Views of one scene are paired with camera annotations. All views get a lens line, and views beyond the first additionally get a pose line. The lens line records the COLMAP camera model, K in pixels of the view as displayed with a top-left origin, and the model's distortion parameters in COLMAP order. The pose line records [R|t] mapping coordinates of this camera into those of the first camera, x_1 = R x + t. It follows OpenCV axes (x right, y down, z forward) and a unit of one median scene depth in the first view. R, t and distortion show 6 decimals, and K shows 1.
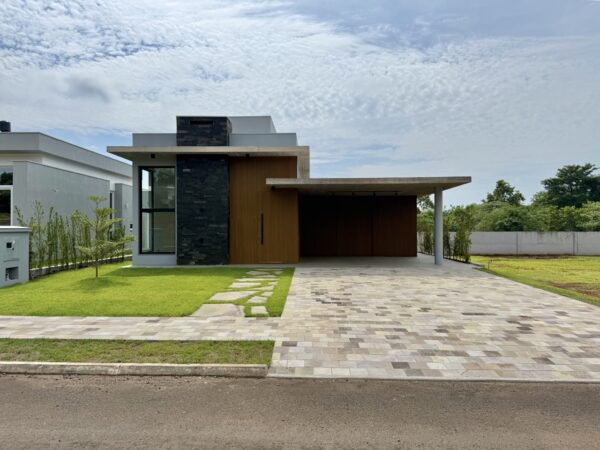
lens RADIAL K [[444.2, 0, 292.8], [0, 444.2, 233.3], [0, 0, 1]] dist [0.055267, -0.025311]
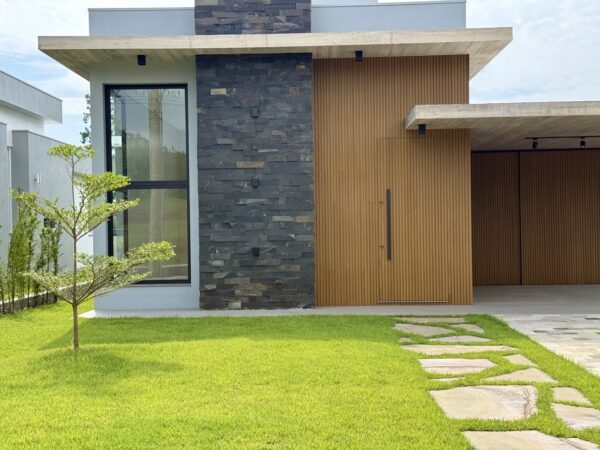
lens RADIAL K [[855.3, 0, 276.2], [0, 855.3, 231.3], [0, 0, 1]] dist [0.083019, 0.000000]
pose [[0.999902, -0.013992, -0.000586, -0.175273], [0.013990, 0.999899, -0.002623, -0.002385], [0.000623, 0.002614, 0.999996, 0.158825]]
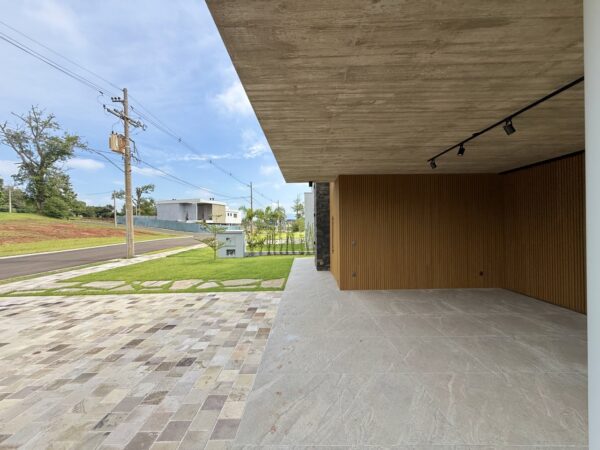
lens RADIAL K [[239.1, 0, 298.1], [0, 239.1, 223.9], [0, 0, 1]] dist [-0.001502, -0.000348]
pose [[0.011316, -0.008251, -0.999902, 0.355389], [-0.000429, 0.999966, -0.008257, -0.025300], [0.999936, 0.000523, 0.011312, 0.907955]]
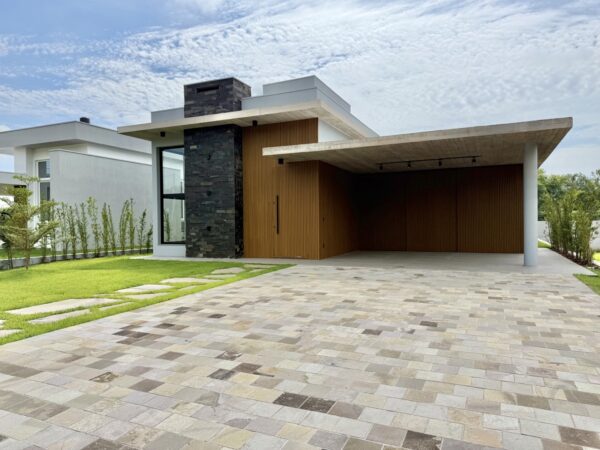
lens RADIAL K [[420.8, 0, 300.0], [0, 420.8, 231.4], [0, 0, 1]] dist [0.061454, -0.054782]
pose [[0.923858, -0.000732, -0.382735, 0.249825], [0.006014, 0.999902, 0.012604, 0.010880], [0.382689, -0.013946, 0.923772, 0.309969]]
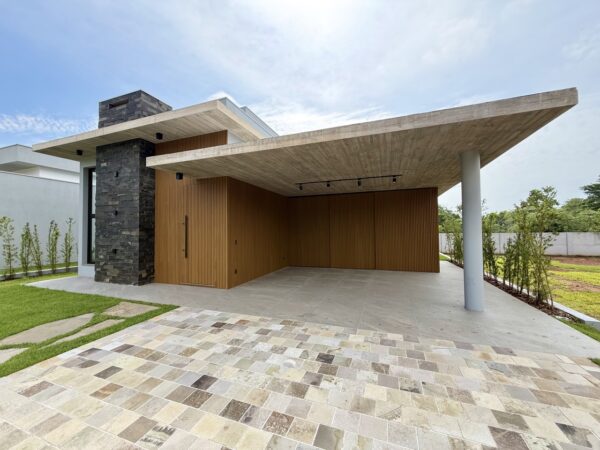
lens RADIAL K [[239.1, 0, 299.2], [0, 239.1, 225.4], [0, 0, 1]] dist [-0.001502, -0.000348]
pose [[0.948637, -0.015512, -0.315986, 0.222467], [0.005922, 0.999493, -0.031287, -0.014580], [0.316311, 0.027809, 0.948248, 0.671508]]
